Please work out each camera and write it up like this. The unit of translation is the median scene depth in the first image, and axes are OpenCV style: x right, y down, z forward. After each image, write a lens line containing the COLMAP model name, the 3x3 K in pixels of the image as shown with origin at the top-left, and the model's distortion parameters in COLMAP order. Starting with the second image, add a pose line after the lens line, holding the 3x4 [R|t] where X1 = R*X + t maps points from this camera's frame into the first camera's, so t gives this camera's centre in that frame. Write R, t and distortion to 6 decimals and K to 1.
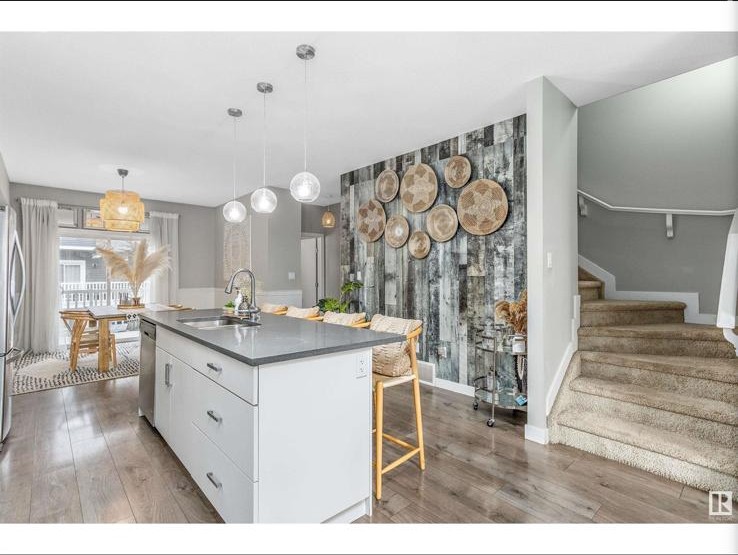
lens RADIAL K [[352.0, 0, 370.2], [0, 352.0, 273.3], [0, 0, 1]] dist [-0.000056, 0.009923]
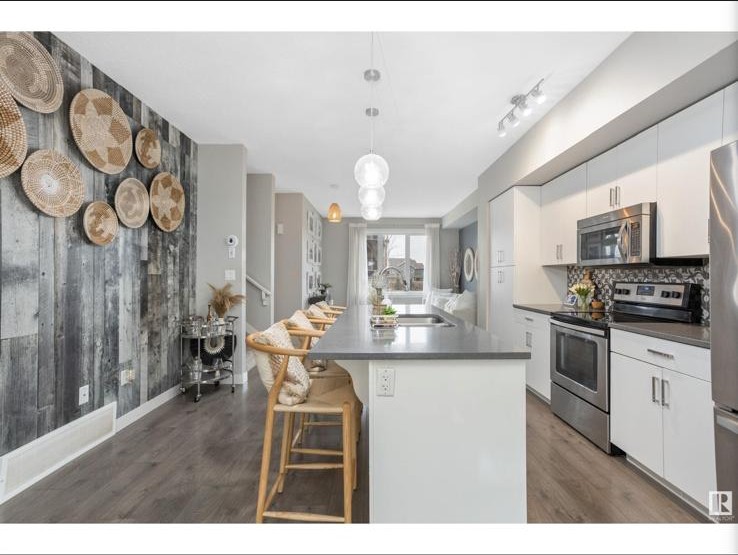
lens RADIAL K [[352.0, 0, 370.5], [0, 352.0, 276.8], [0, 0, 1]] dist [-0.000056, 0.009923]
pose [[-0.729031, -0.004657, 0.684465, -0.671034], [-0.010159, 0.999940, -0.004018, 0.011474], [-0.684405, -0.009883, -0.729035, 1.188004]]
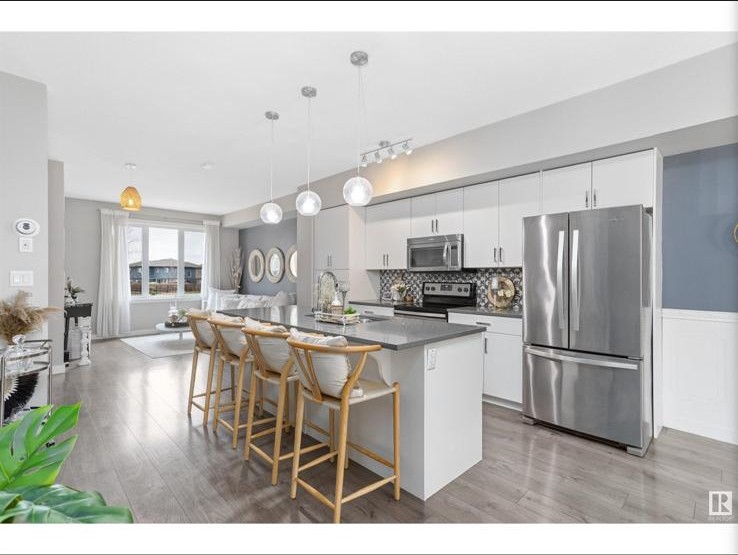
lens RADIAL K [[352.0, 0, 368.6], [0, 352.0, 279.8], [0, 0, 1]] dist [-0.000056, 0.009923]
pose [[-0.999924, -0.004091, -0.011633, -0.329490], [-0.004110, 0.999990, 0.001590, 0.004966], [0.011627, 0.001638, -0.999931, 1.408732]]
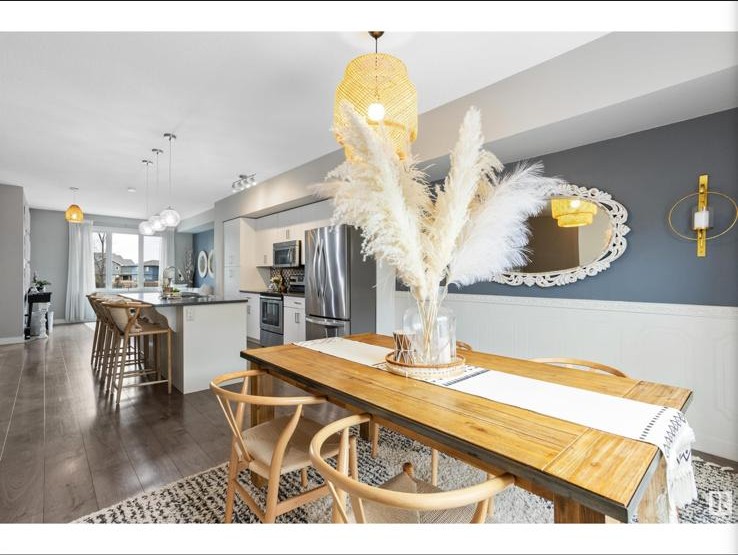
lens RADIAL K [[352.0, 0, 366.8], [0, 352.0, 274.2], [0, 0, 1]] dist [-0.000056, 0.009923]
pose [[-0.999884, -0.005073, 0.014351, -0.892005], [-0.005259, 0.999903, -0.012929, 0.025967], [-0.014284, -0.013003, -0.999813, 1.796981]]
